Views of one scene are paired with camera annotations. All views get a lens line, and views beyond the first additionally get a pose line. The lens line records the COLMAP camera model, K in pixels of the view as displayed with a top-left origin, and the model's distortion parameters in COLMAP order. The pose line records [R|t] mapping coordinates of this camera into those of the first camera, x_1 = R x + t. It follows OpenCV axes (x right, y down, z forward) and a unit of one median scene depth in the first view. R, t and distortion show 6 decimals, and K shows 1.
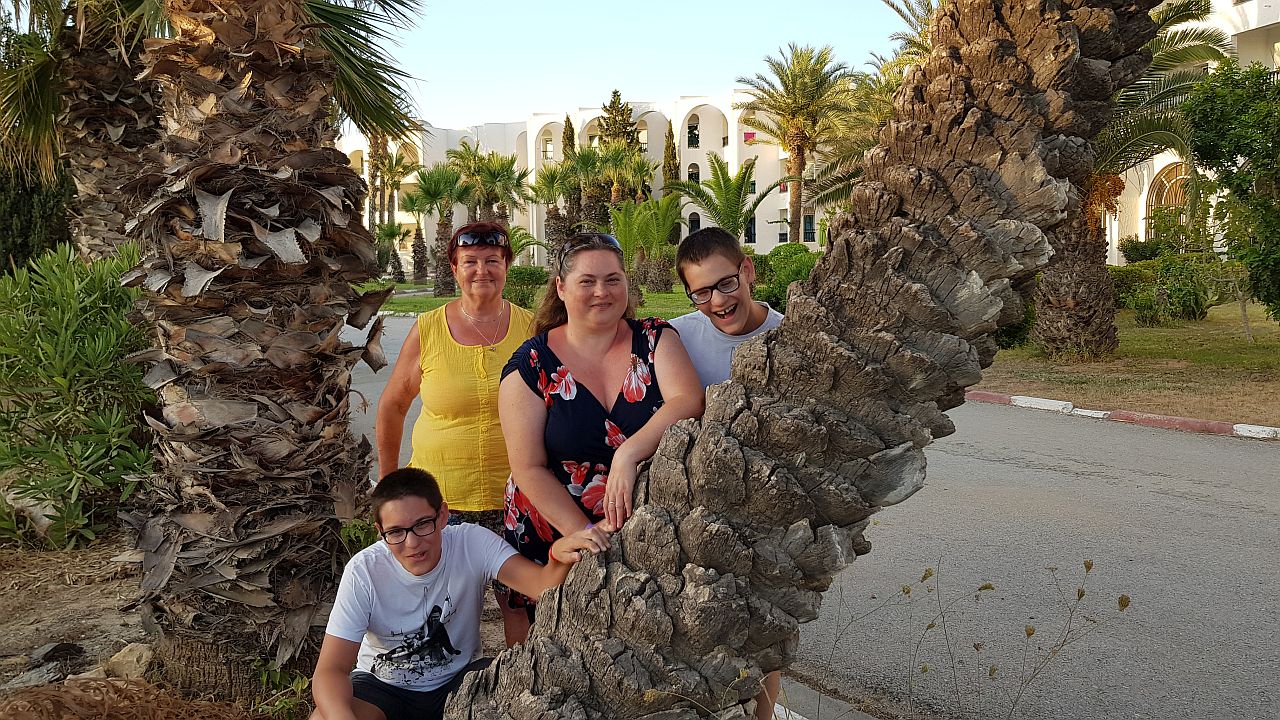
lens RADIAL K [[950.4, 0, 637.7], [0, 950.4, 352.5], [0, 0, 1]] dist [0.073813, -0.119494]
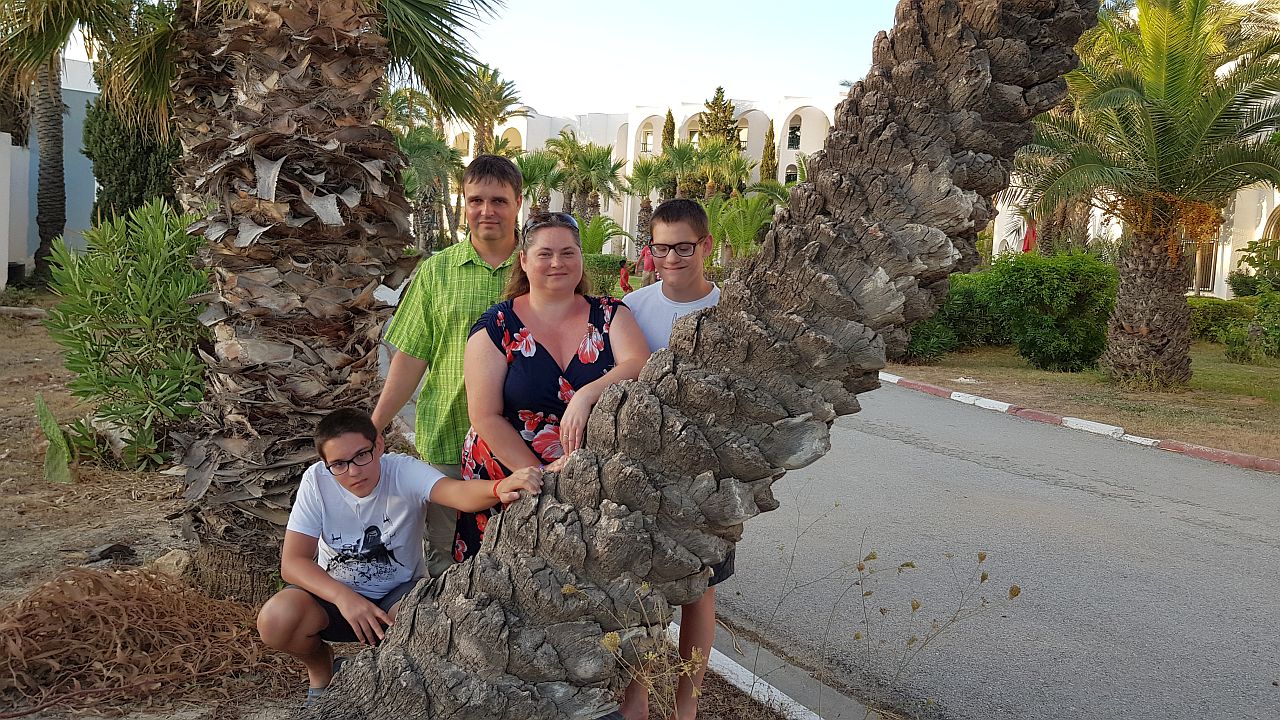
lens RADIAL K [[950.4, 0, 637.7], [0, 950.4, 352.5], [0, 0, 1]] dist [0.073813, -0.119494]
pose [[0.992606, 0.081025, -0.090379, 0.111235], [-0.080583, 0.996711, 0.008529, 0.017967], [0.090772, -0.001183, 0.995871, -0.092072]]
